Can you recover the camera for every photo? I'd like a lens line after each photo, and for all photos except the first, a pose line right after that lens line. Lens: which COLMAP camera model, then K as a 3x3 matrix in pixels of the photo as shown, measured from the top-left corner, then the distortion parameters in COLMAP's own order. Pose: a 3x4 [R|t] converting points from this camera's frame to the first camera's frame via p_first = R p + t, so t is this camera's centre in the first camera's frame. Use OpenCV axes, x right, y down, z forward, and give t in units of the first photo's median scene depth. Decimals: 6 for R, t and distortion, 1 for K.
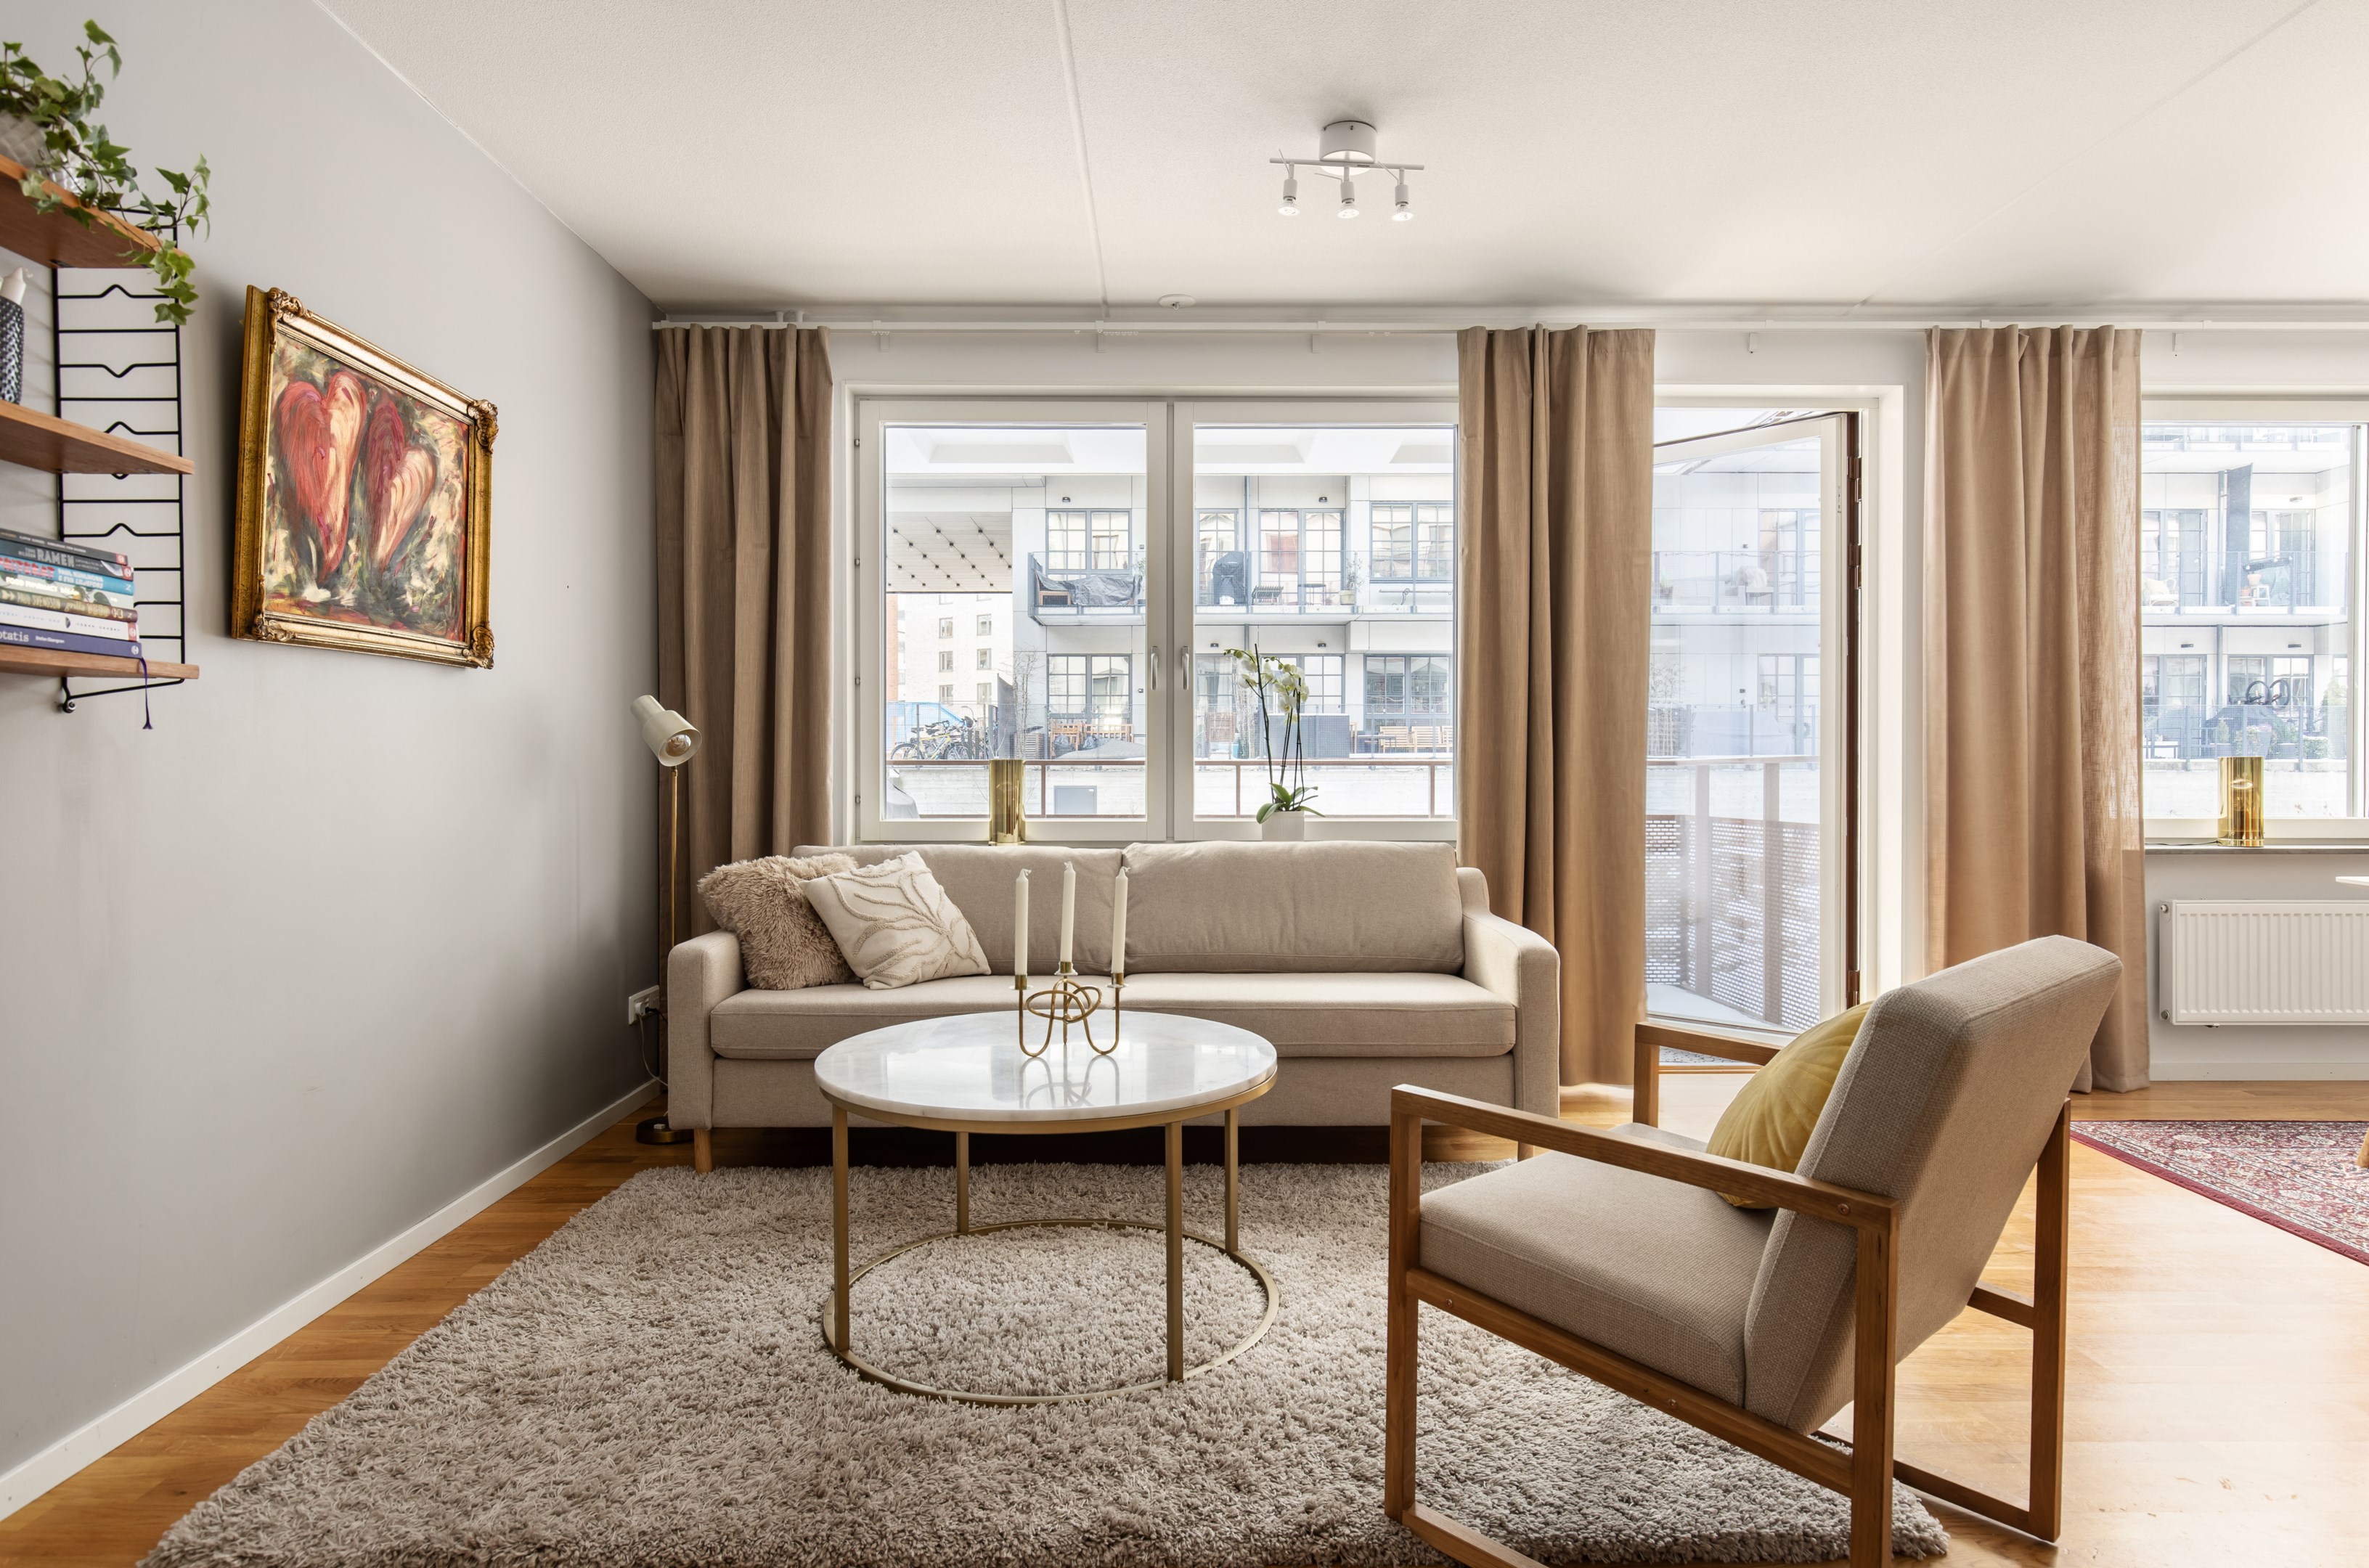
lens RADIAL K [[1342.5, 0, 1184.5], [0, 1342.5, 784.0], [0, 0, 1]] dist [0.002241, -0.000401]
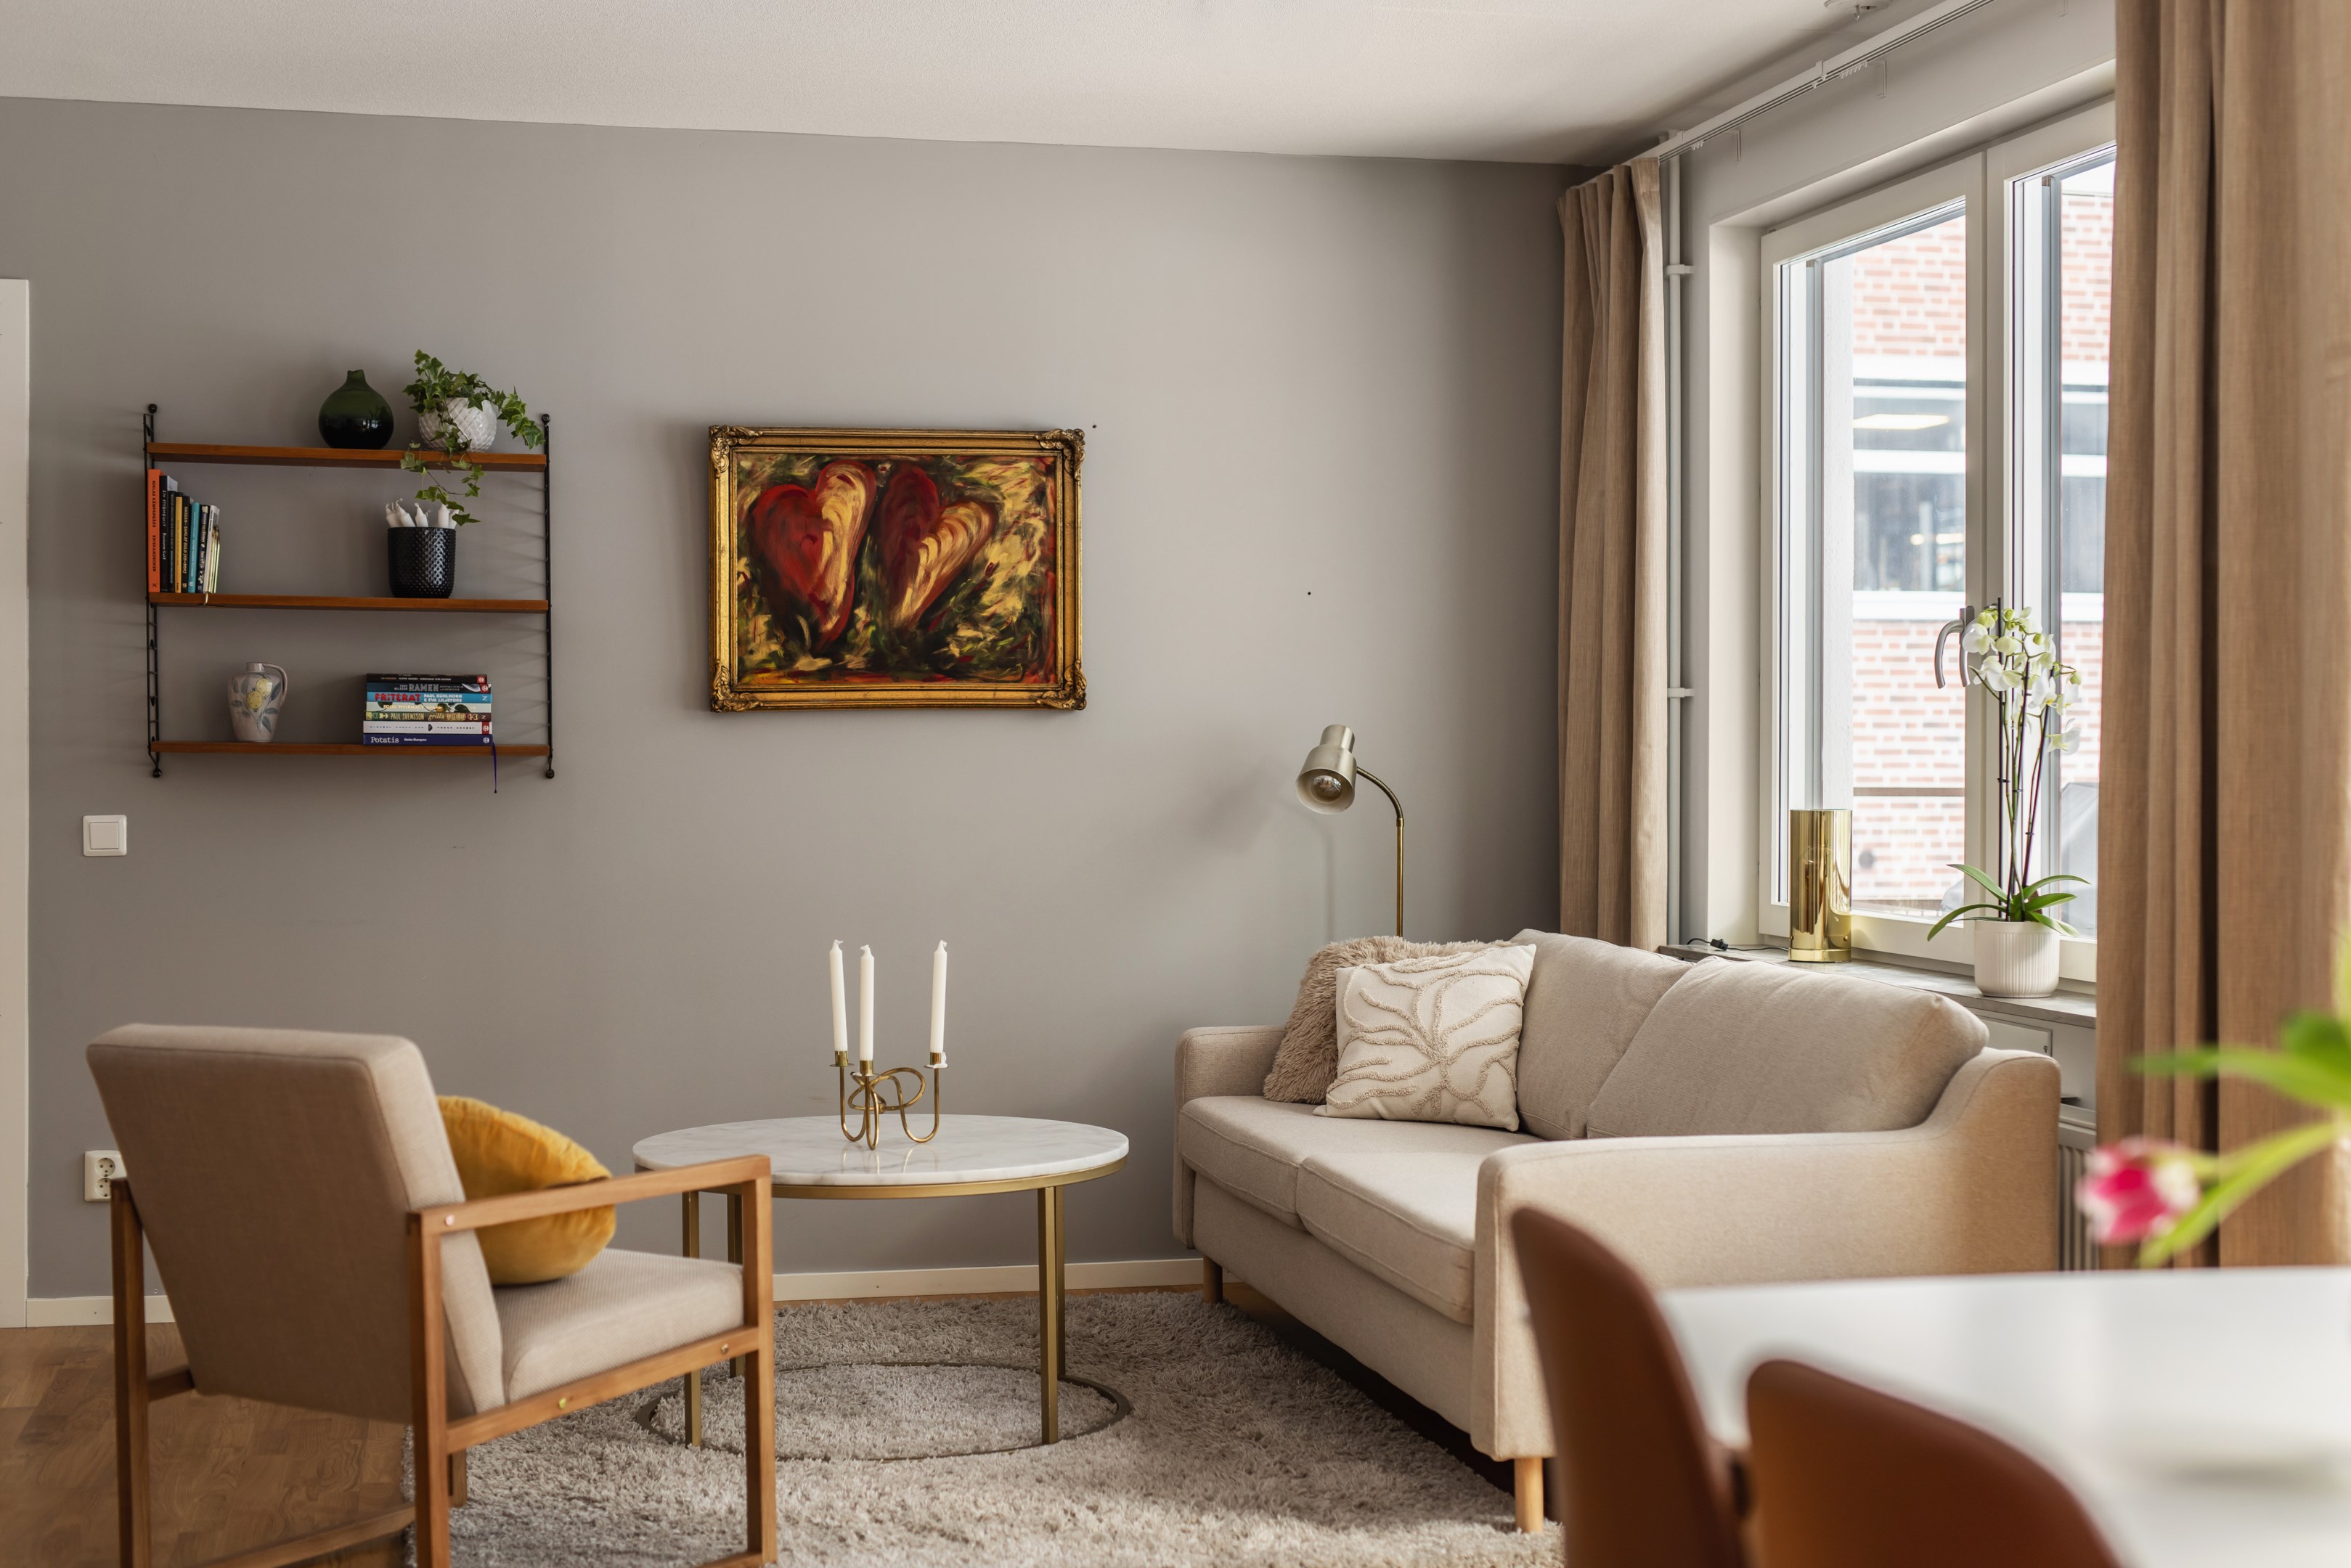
lens RADIAL K [[3279.8, 0, 1160.8], [0, 3279.8, 759.6], [0, 0, 1]] dist [-0.004931, -0.120852]
pose [[0.205054, 0.001267, -0.978750, 2.078590], [-0.012251, 0.999924, -0.001272, -0.059450], [0.978674, 0.012252, 0.205054, 0.709080]]
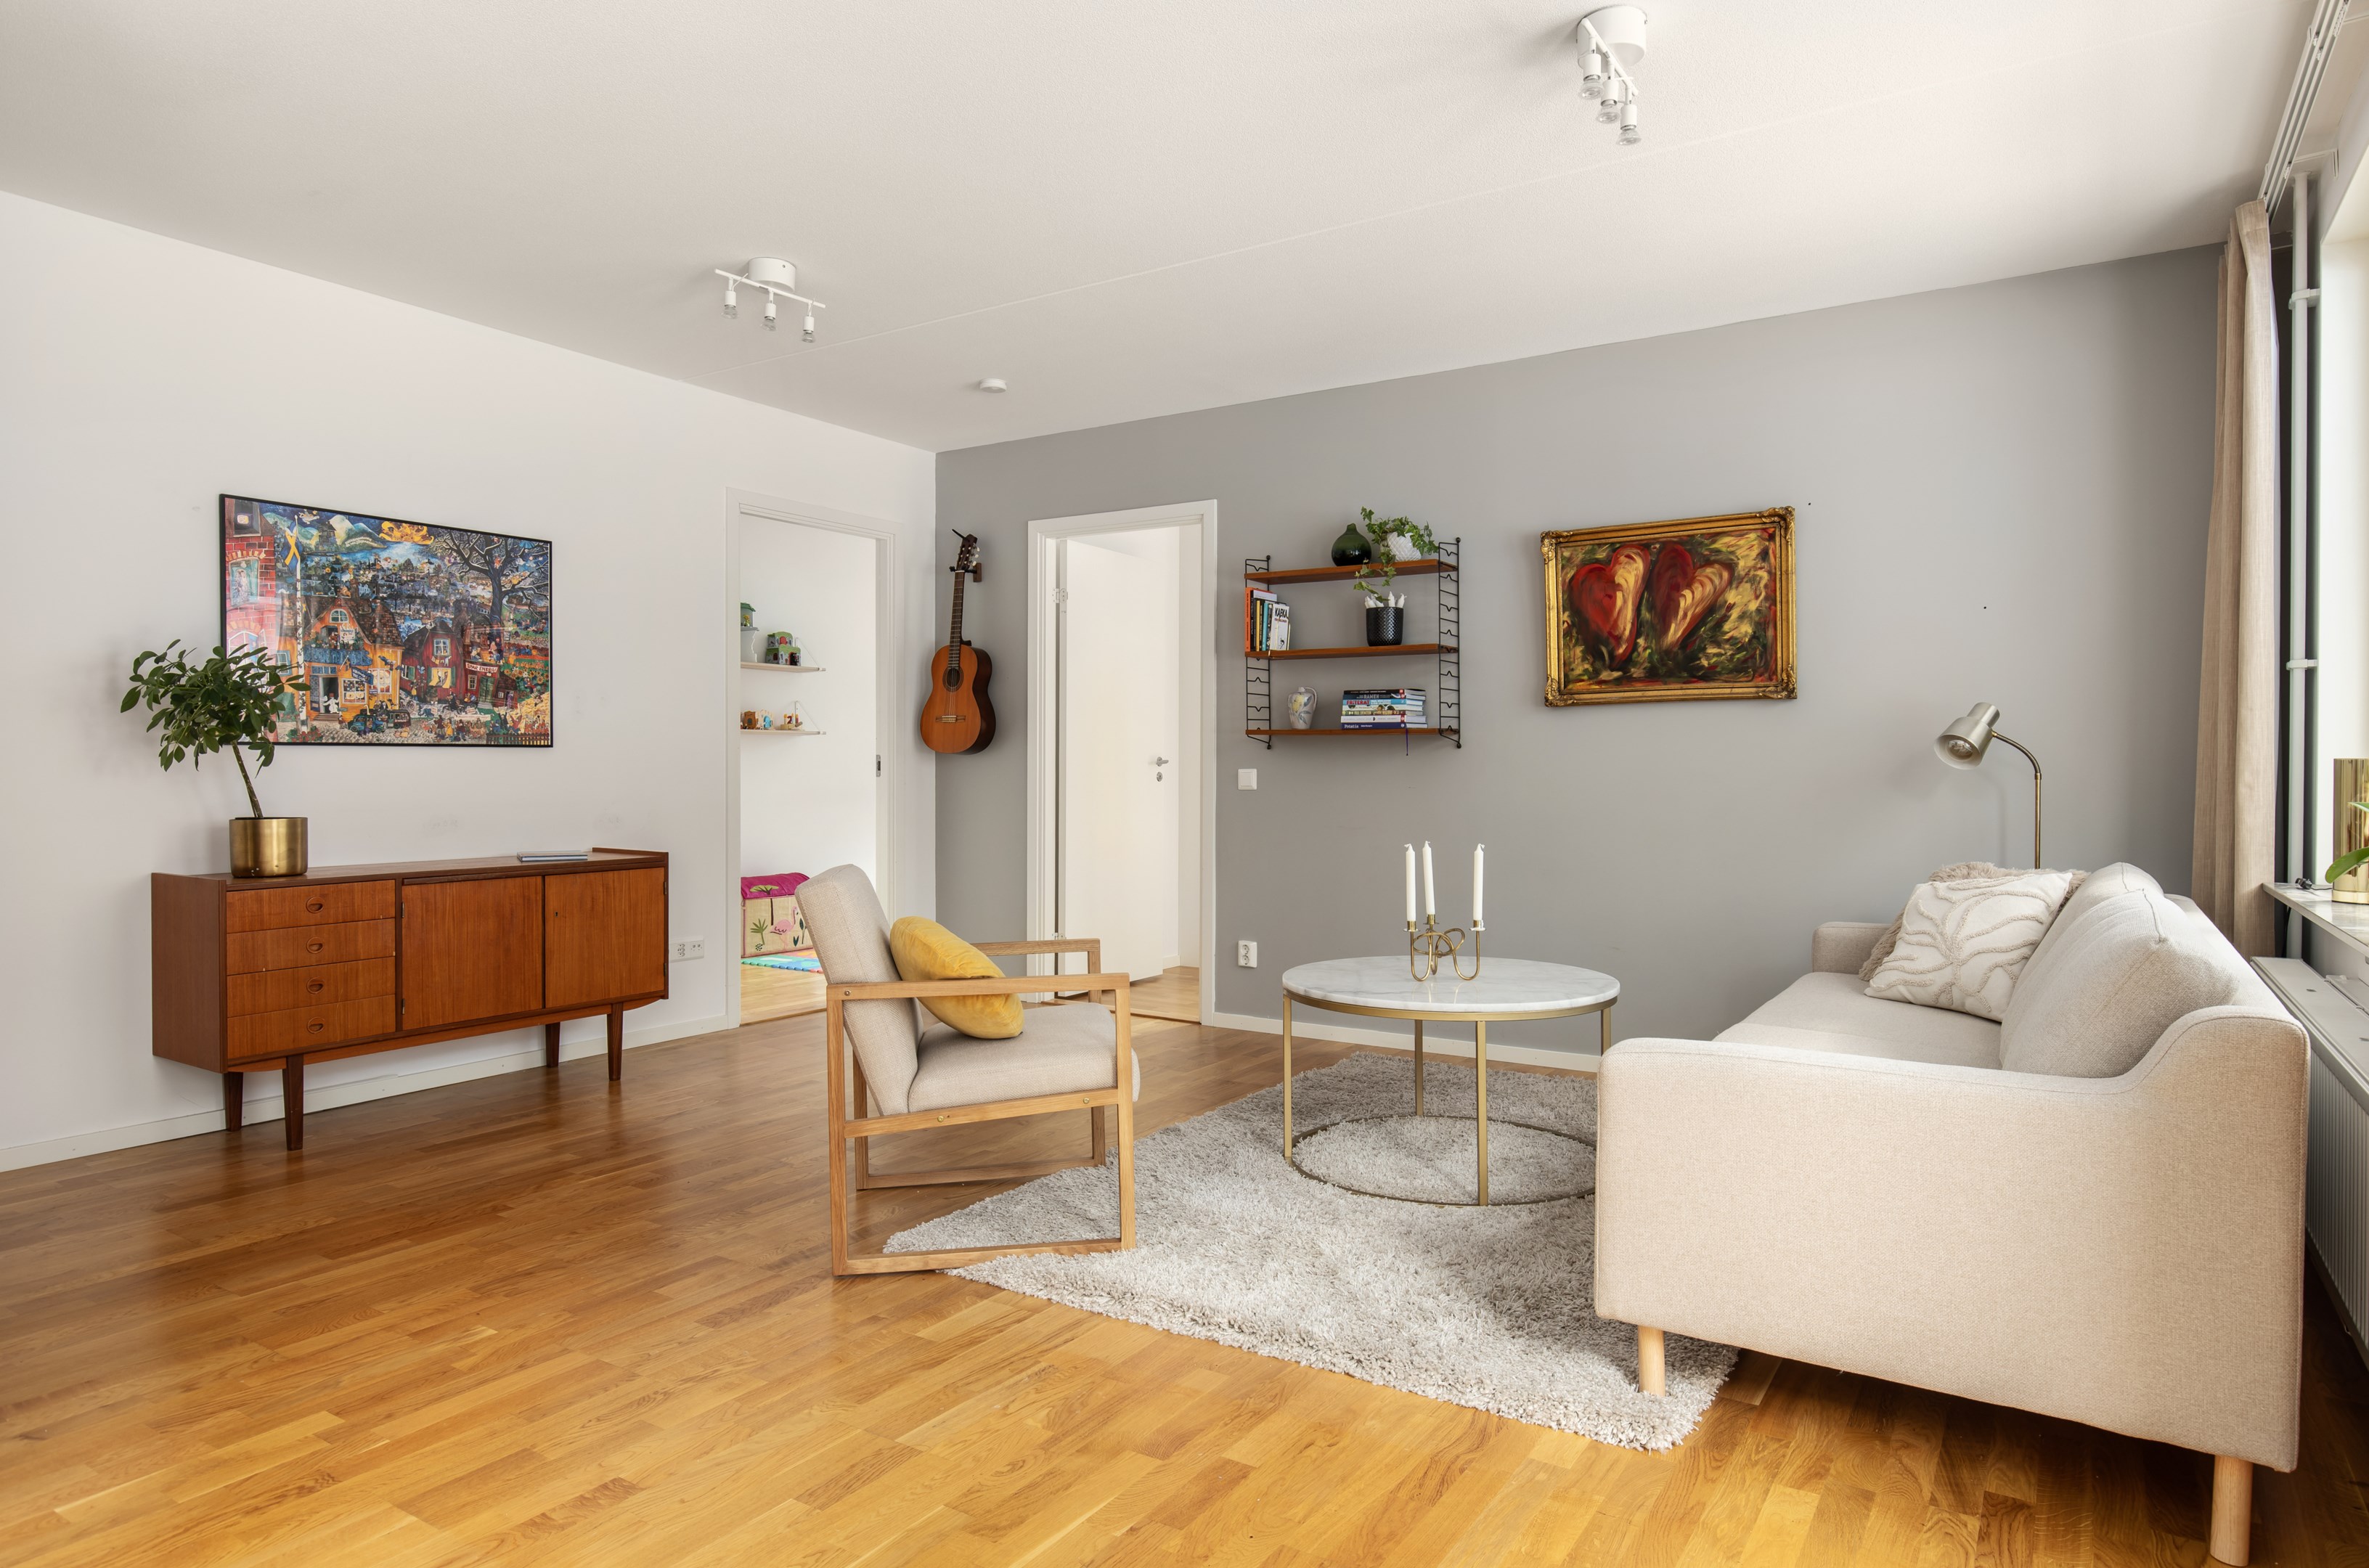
lens RADIAL K [[1376.9, 0, 1184.5], [0, 1376.9, 784.0], [0, 0, 1]] dist [-0.005069, -0.002188]
pose [[-0.557565, 0.004917, -0.830119, 1.184802], [-0.013076, 0.999806, 0.014705, -0.014656], [0.830030, 0.019054, -0.557393, 1.529582]]
